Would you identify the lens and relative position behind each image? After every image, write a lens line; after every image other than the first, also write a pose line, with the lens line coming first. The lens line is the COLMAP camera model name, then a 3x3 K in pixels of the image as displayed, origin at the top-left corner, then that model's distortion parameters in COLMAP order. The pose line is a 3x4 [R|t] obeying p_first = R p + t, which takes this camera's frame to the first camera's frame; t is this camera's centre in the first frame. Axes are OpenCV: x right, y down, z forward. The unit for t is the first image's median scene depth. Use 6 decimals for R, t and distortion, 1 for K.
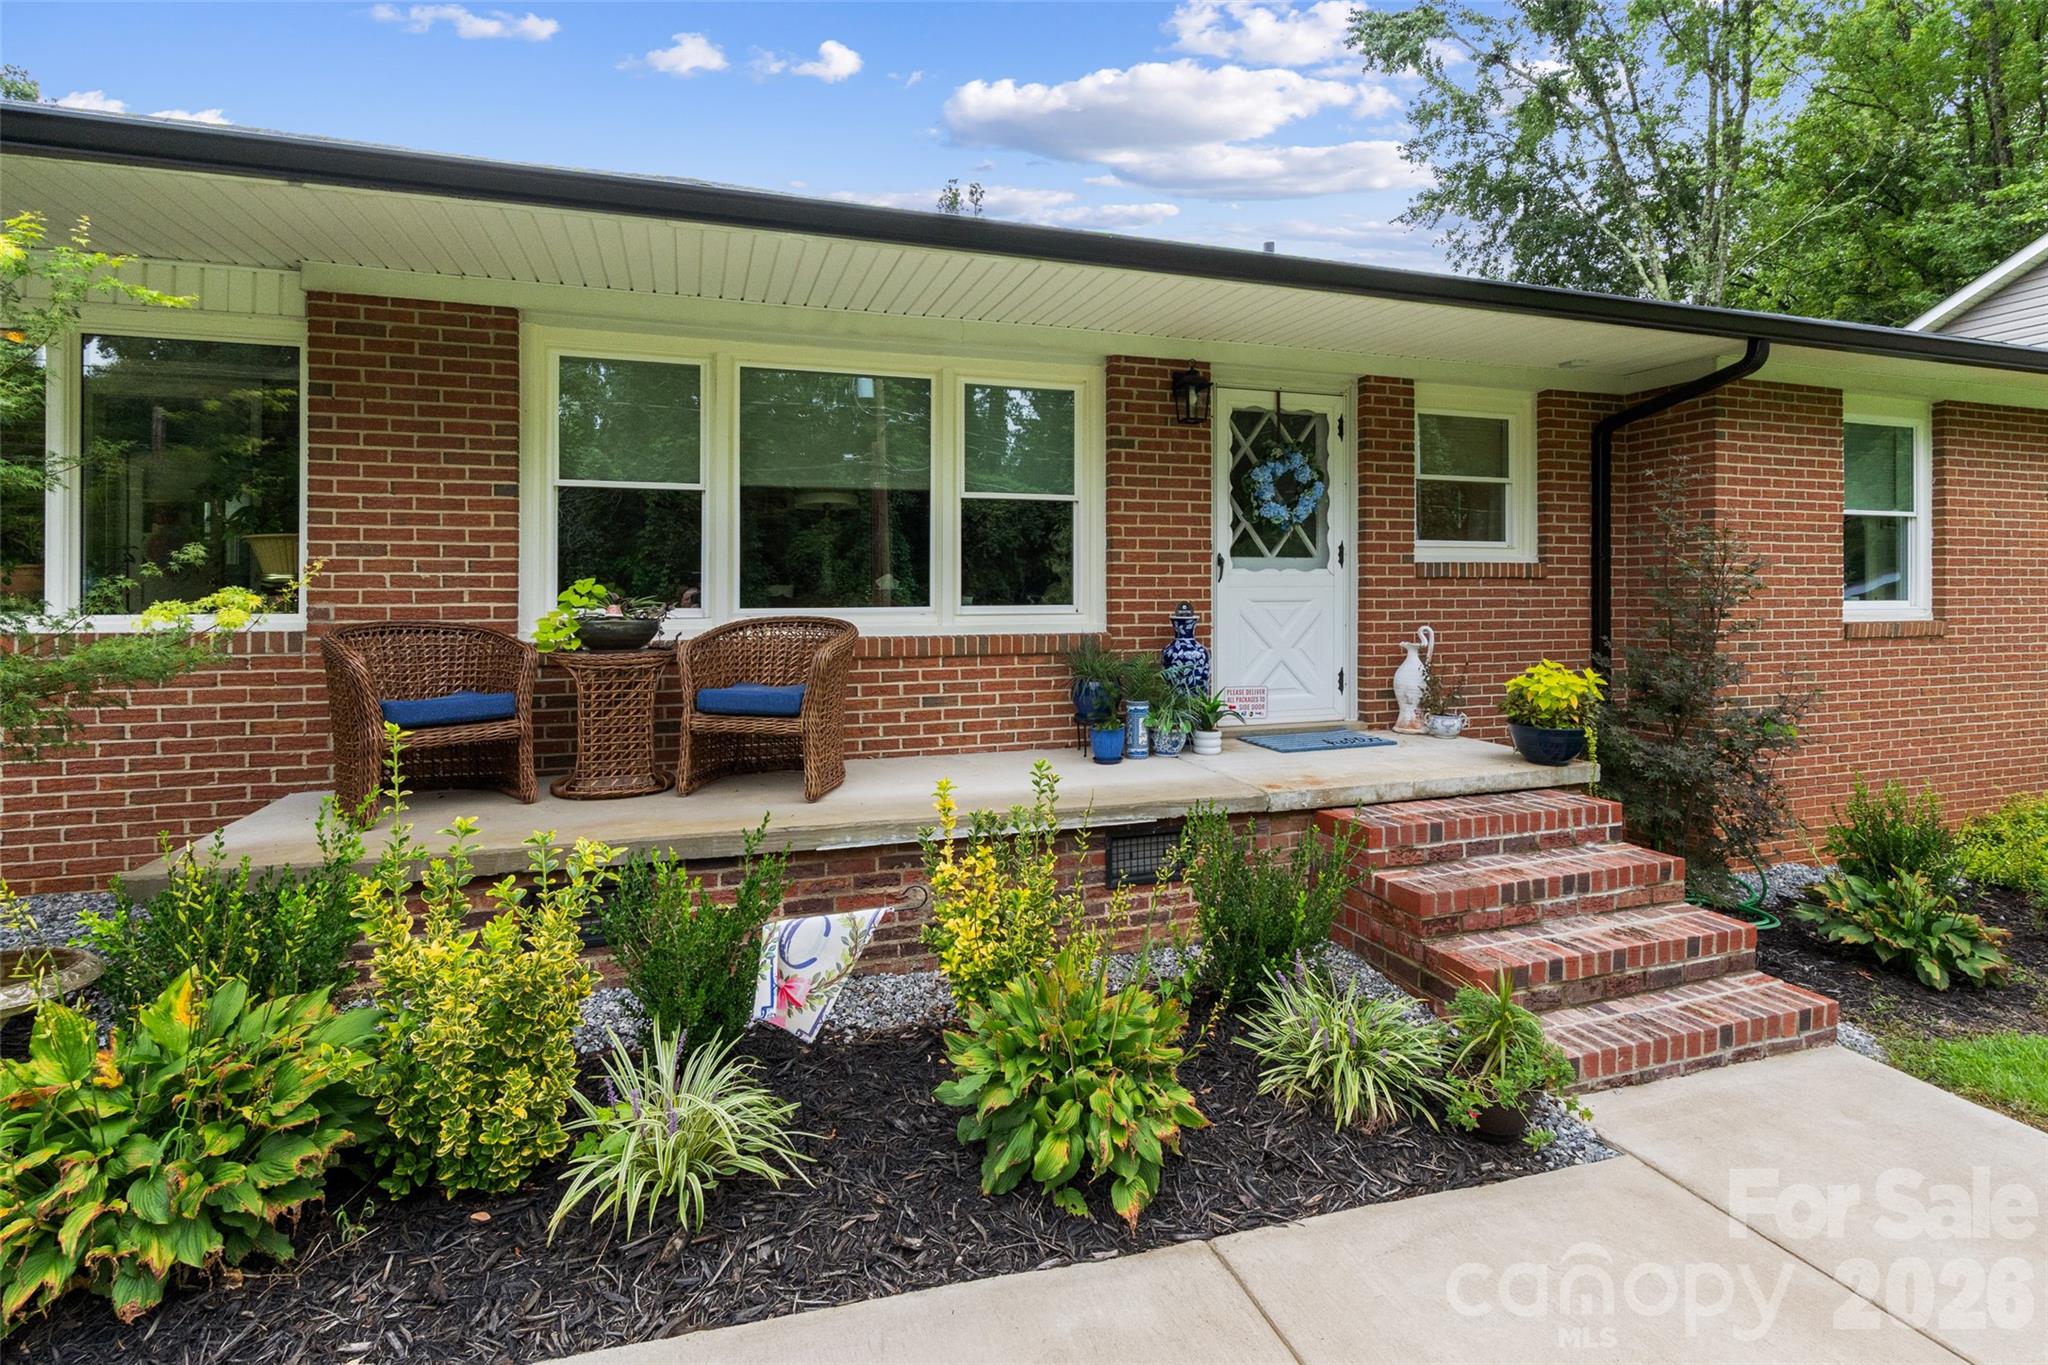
lens RADIAL K [[992.2, 0, 1050.1], [0, 992.2, 585.1], [0, 0, 1]] dist [-0.007083, 0.001749]
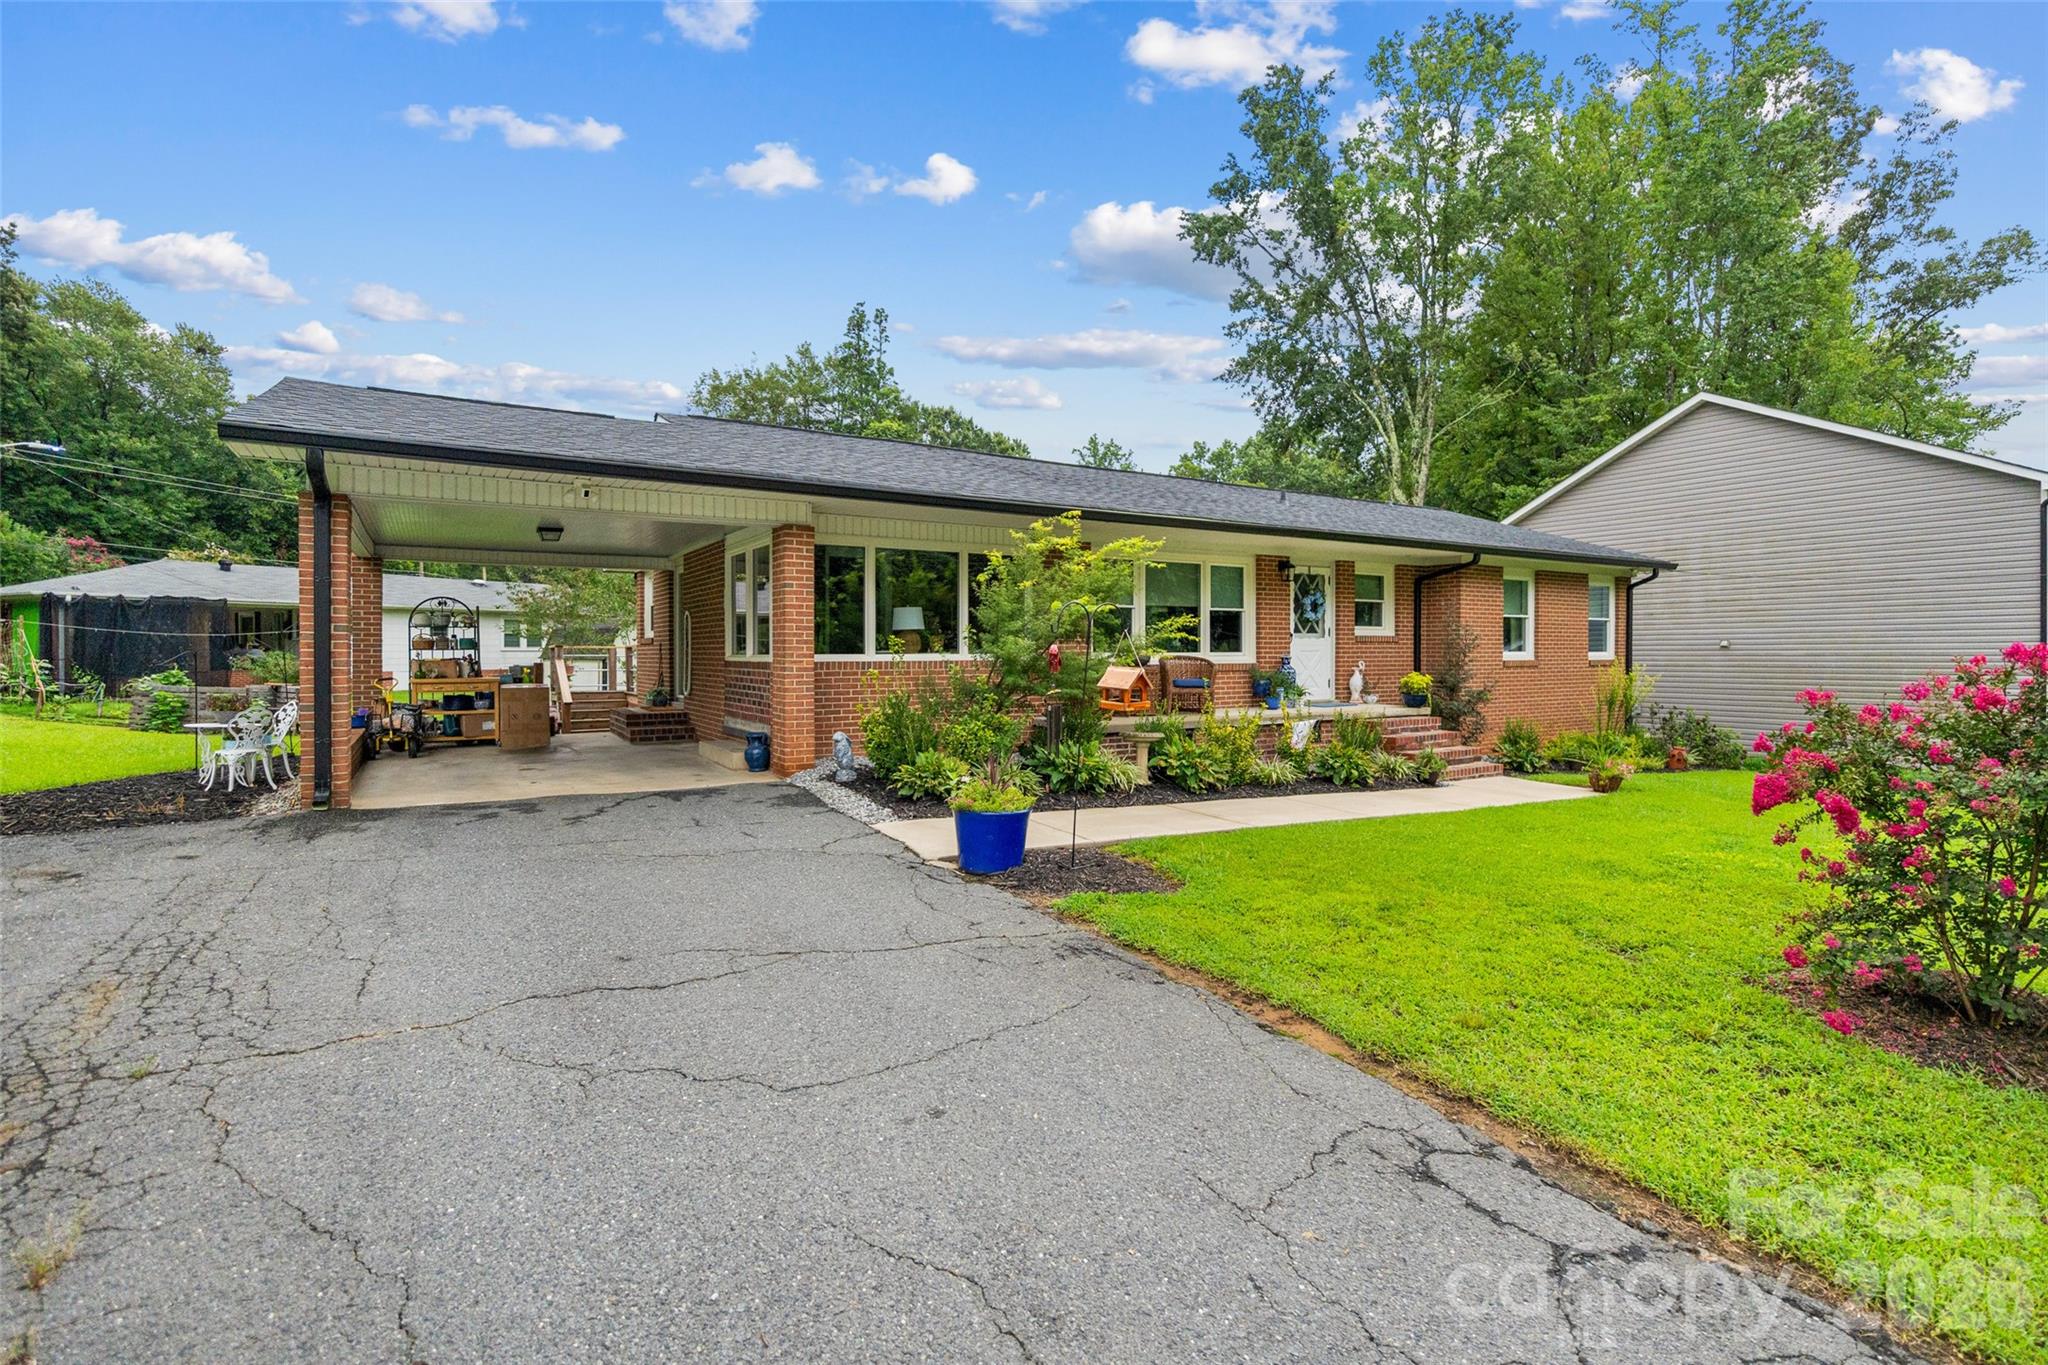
lens RADIAL K [[947.6, 0, 1055.7], [0, 947.6, 666.2], [0, 0, 1]] dist [-0.016637, 0.000150]
pose [[0.970892, -0.002461, 0.239507, -0.951429], [-0.002698, 0.999771, 0.021210, 0.005666], [-0.239504, -0.021239, 0.970663, -1.147384]]
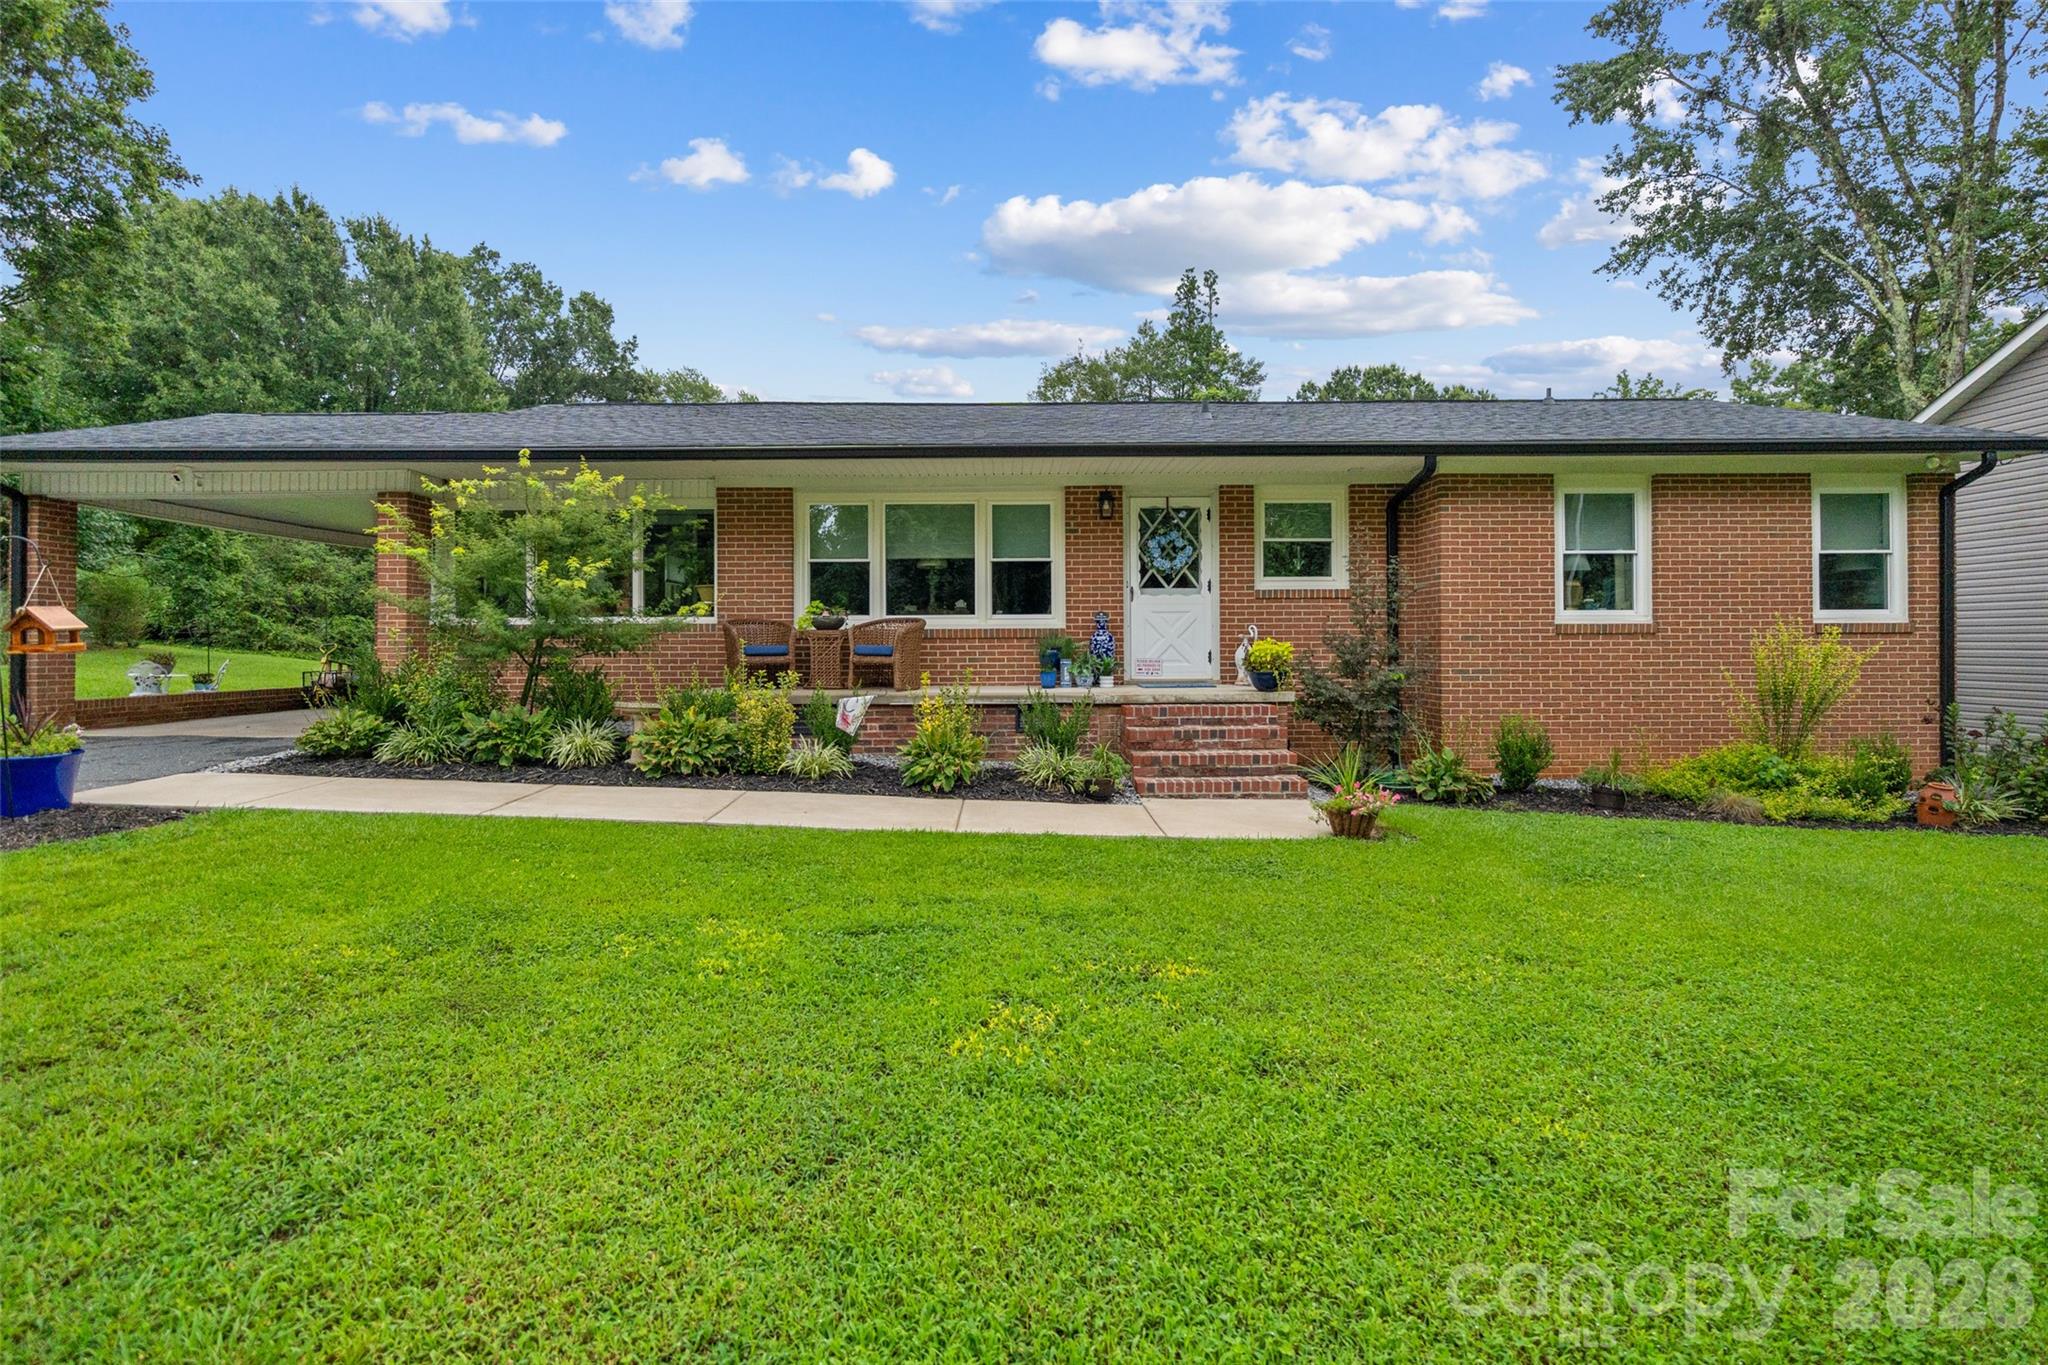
lens RADIAL K [[969.7, 0, 1035.6], [0, 969.7, 632.5], [0, 0, 1]] dist [-0.000554, 0.000306]
pose [[0.950416, -0.005754, -0.310928, 0.548106], [0.005045, 0.999983, -0.003083, 0.057399], [0.310941, 0.001361, 0.950428, -0.763592]]
